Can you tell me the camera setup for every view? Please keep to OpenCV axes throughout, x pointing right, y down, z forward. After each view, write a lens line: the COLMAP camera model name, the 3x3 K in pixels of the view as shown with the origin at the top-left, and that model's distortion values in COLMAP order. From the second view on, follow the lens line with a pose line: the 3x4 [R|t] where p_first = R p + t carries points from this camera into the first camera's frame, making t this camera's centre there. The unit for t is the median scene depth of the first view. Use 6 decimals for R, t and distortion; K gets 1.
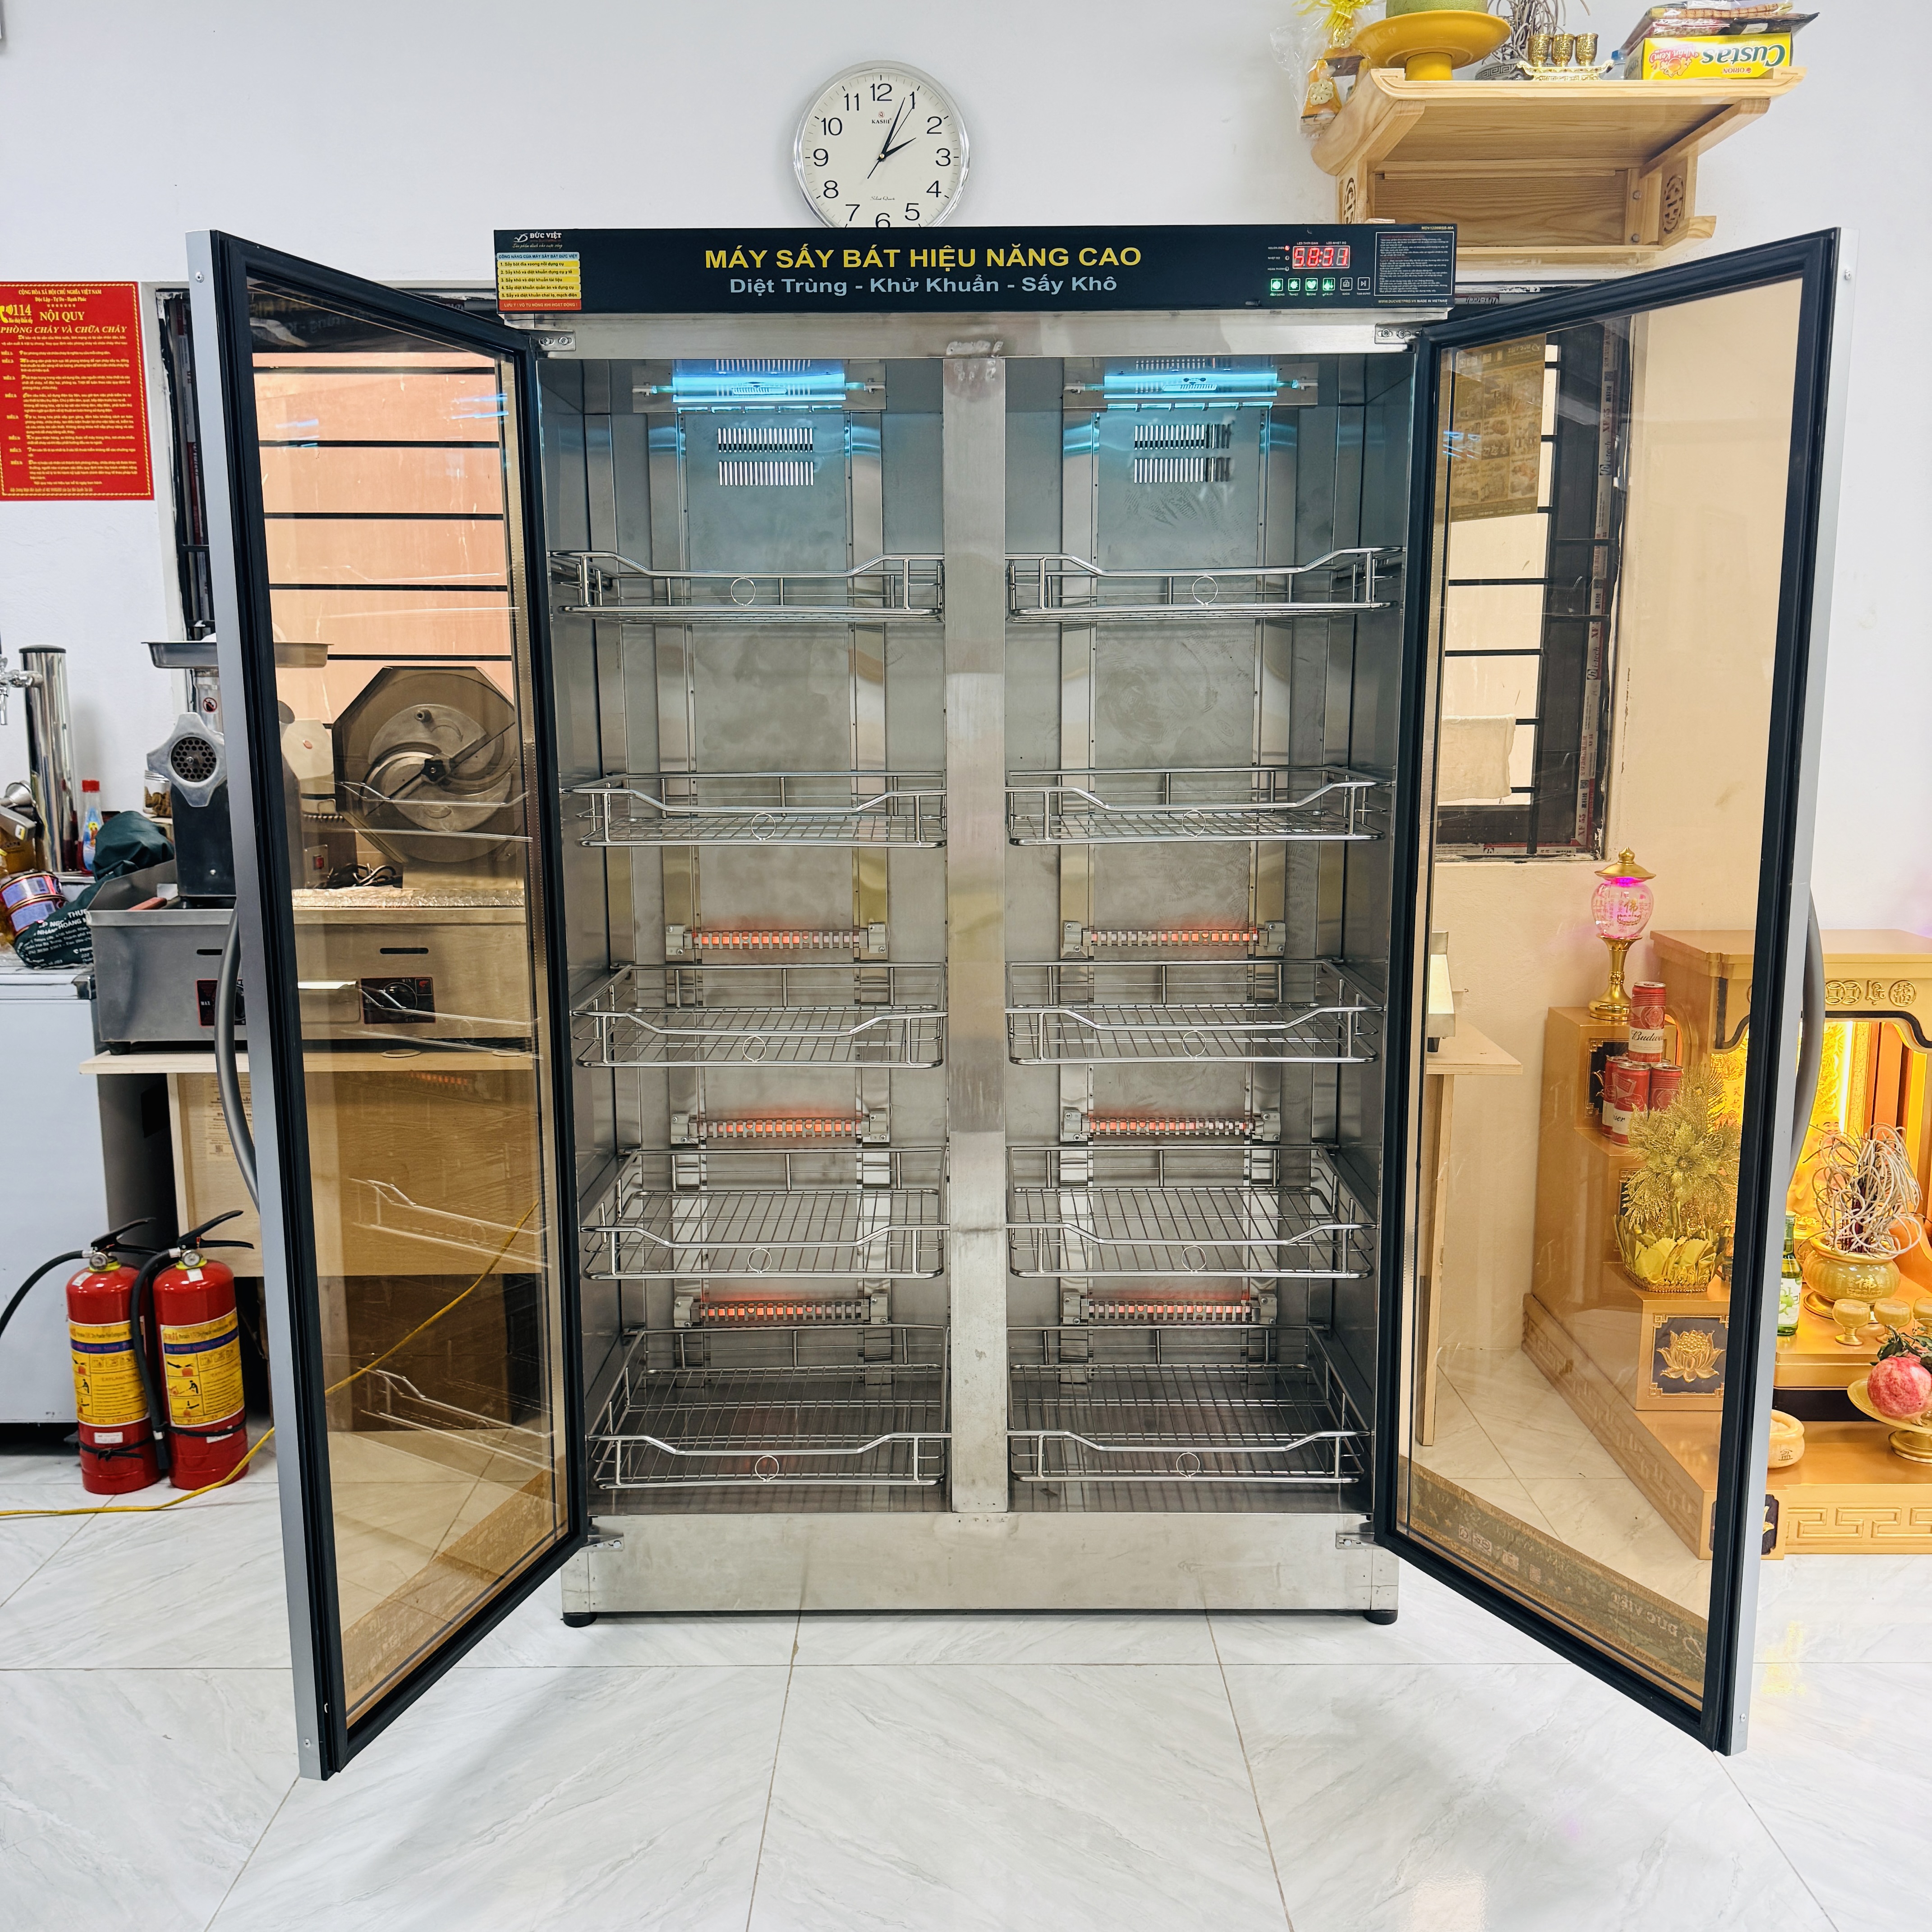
lens RADIAL K [[1800.5, 0, 962.0], [0, 1800.5, 984.0], [0, 0, 1]] dist [0.103668, -0.176740]
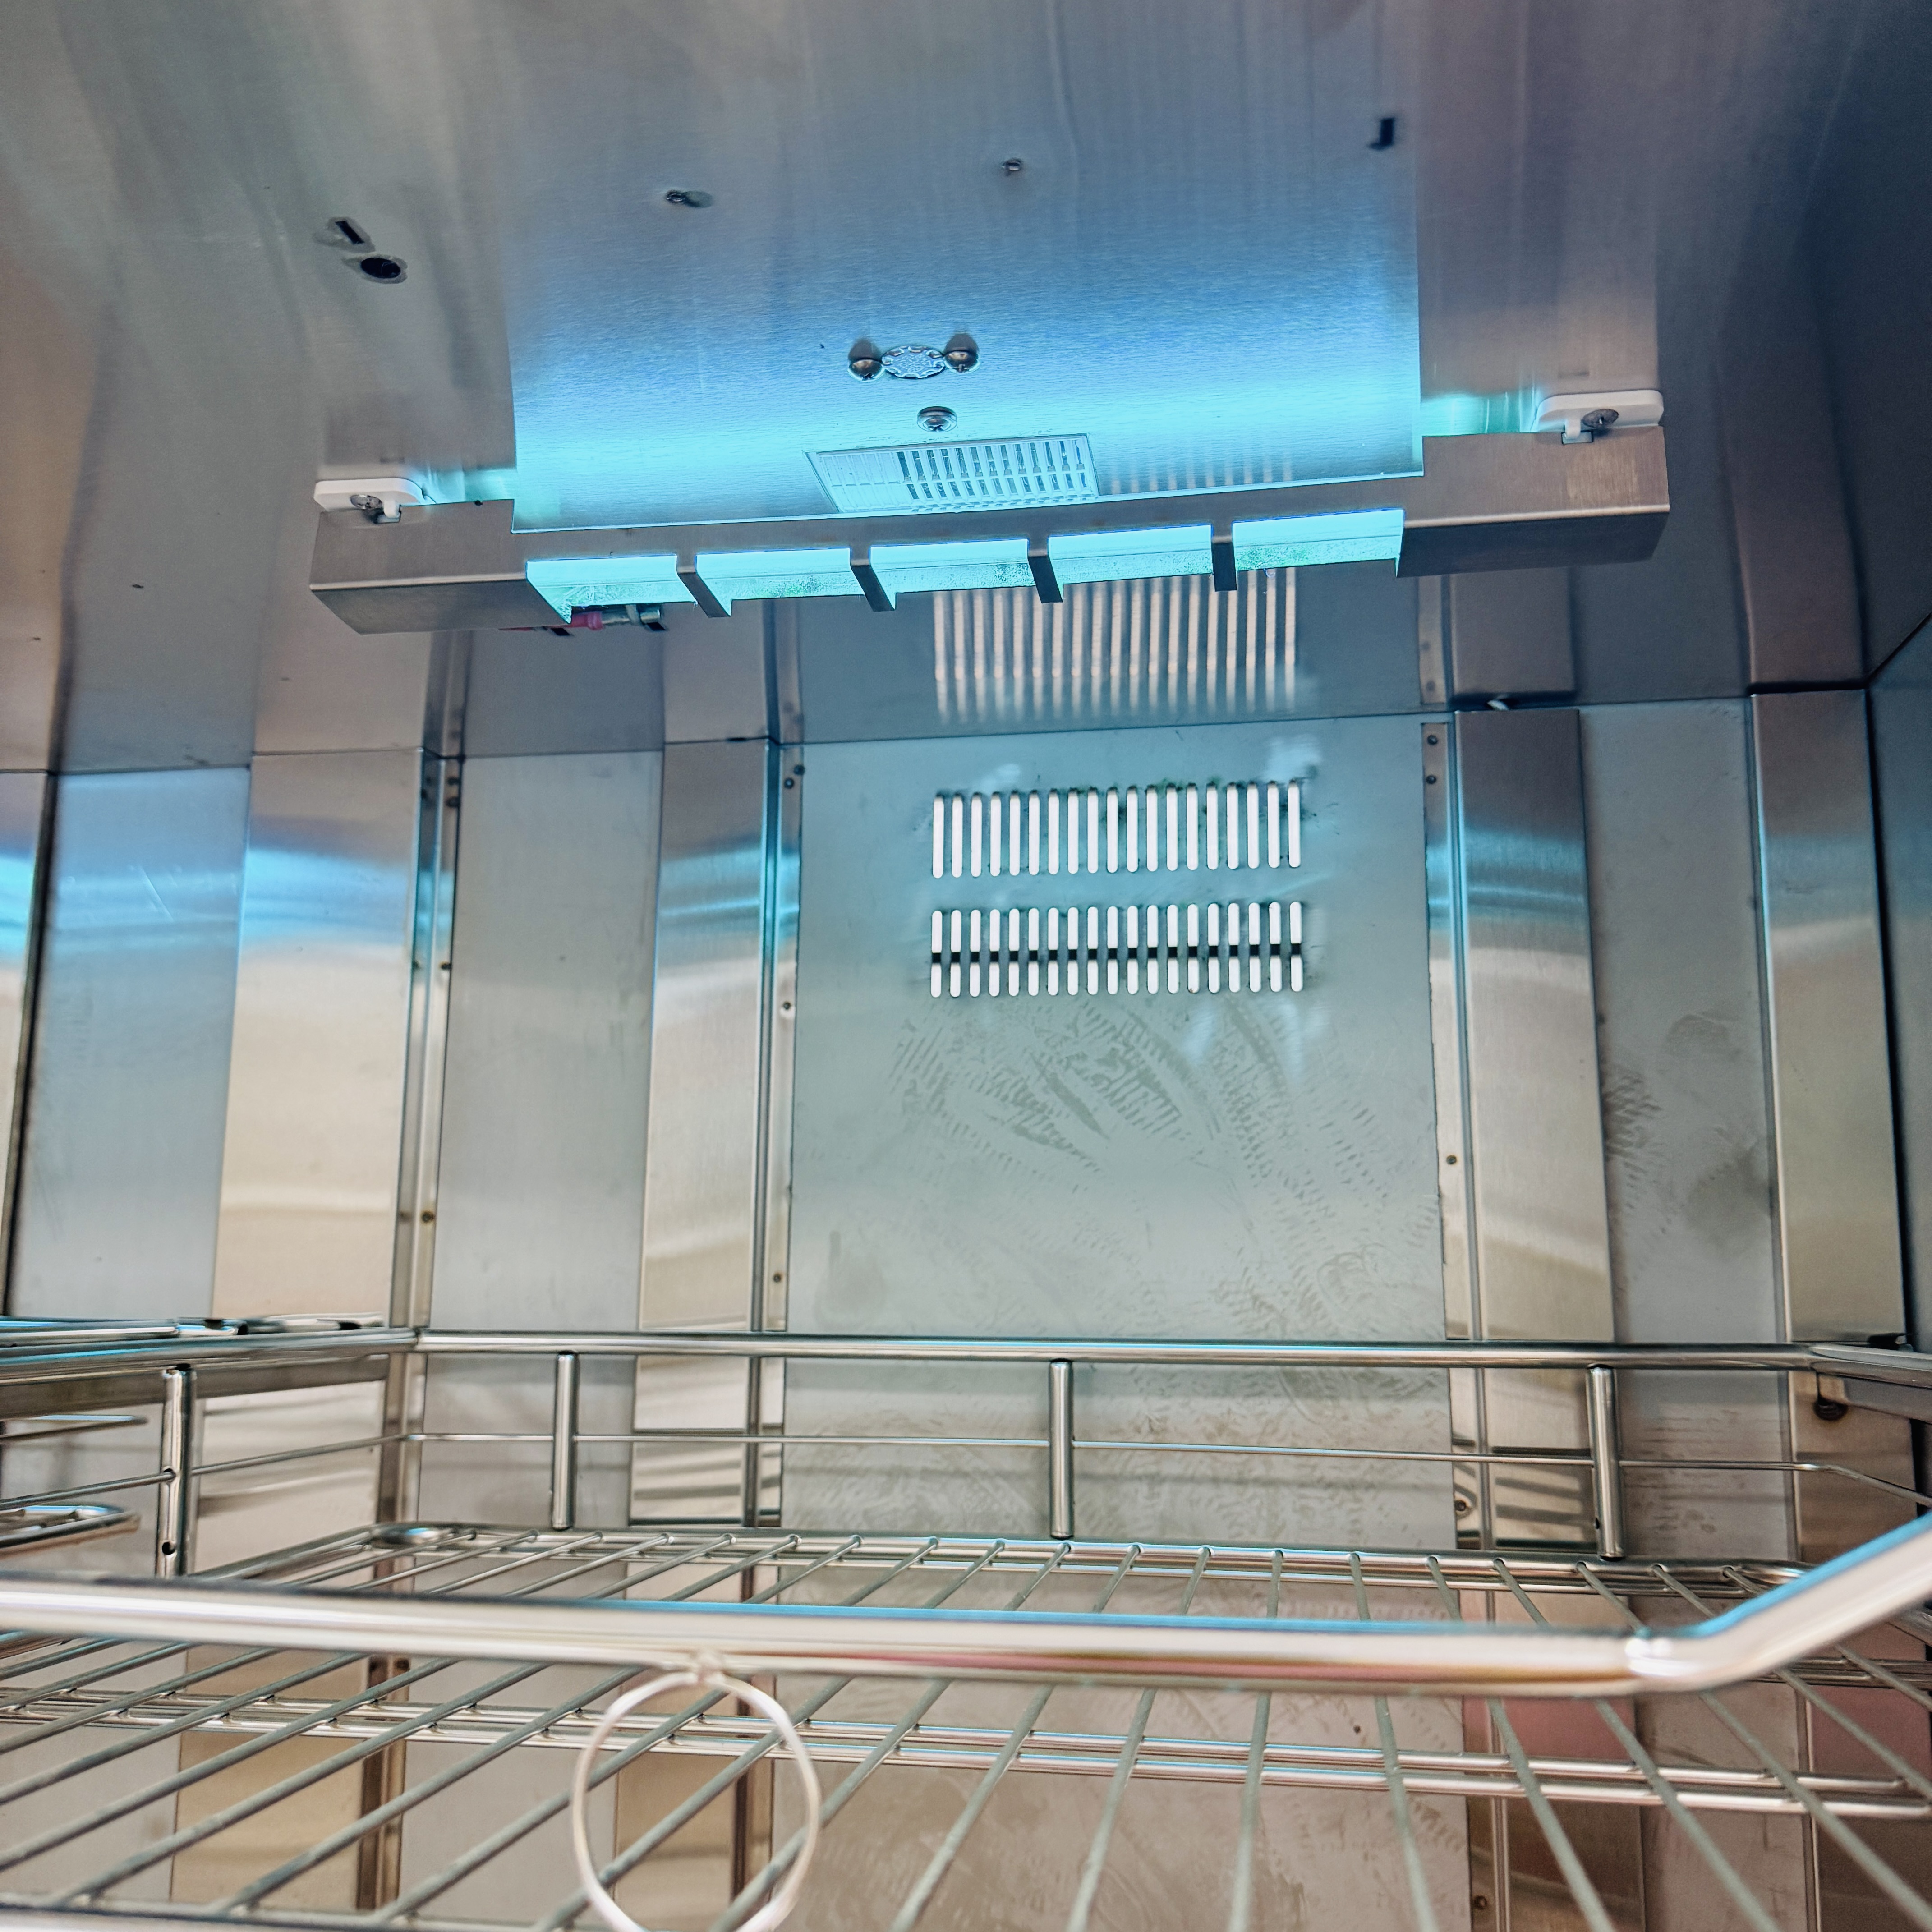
lens RADIAL K [[1801.9, 0, 978.1], [0, 1801.9, 976.5], [0, 0, 1]] dist [0.090131, -0.138342]
pose [[0.985441, -0.012037, -0.169590, 0.137852], [-0.045989, 0.941433, -0.334050, -0.183979], [0.163679, 0.336986, 0.927173, 0.724318]]
